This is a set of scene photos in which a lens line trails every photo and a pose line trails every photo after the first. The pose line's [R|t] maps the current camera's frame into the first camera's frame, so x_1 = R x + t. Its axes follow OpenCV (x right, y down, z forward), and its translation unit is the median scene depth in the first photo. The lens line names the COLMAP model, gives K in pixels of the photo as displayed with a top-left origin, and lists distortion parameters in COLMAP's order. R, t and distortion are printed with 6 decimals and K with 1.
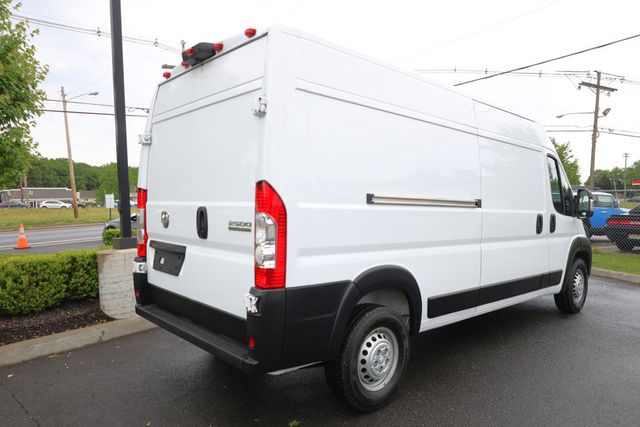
lens RADIAL K [[444.3, 0, 315.2], [0, 444.3, 214.1], [0, 0, 1]] dist [-0.020318, 0.003696]
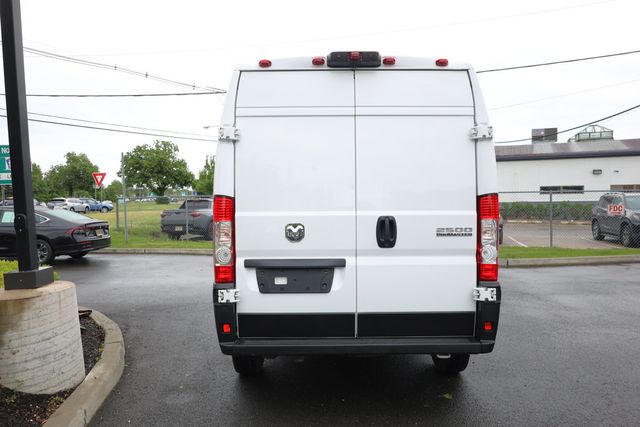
lens RADIAL K [[444.3, 0, 322.4], [0, 444.3, 212.3], [0, 0, 1]] dist [-0.020318, 0.003696]
pose [[0.663046, -0.025723, 0.748136, -1.088753], [0.032721, 0.999450, 0.005365, -0.035301], [-0.747863, 0.020922, 0.663523, 0.434633]]
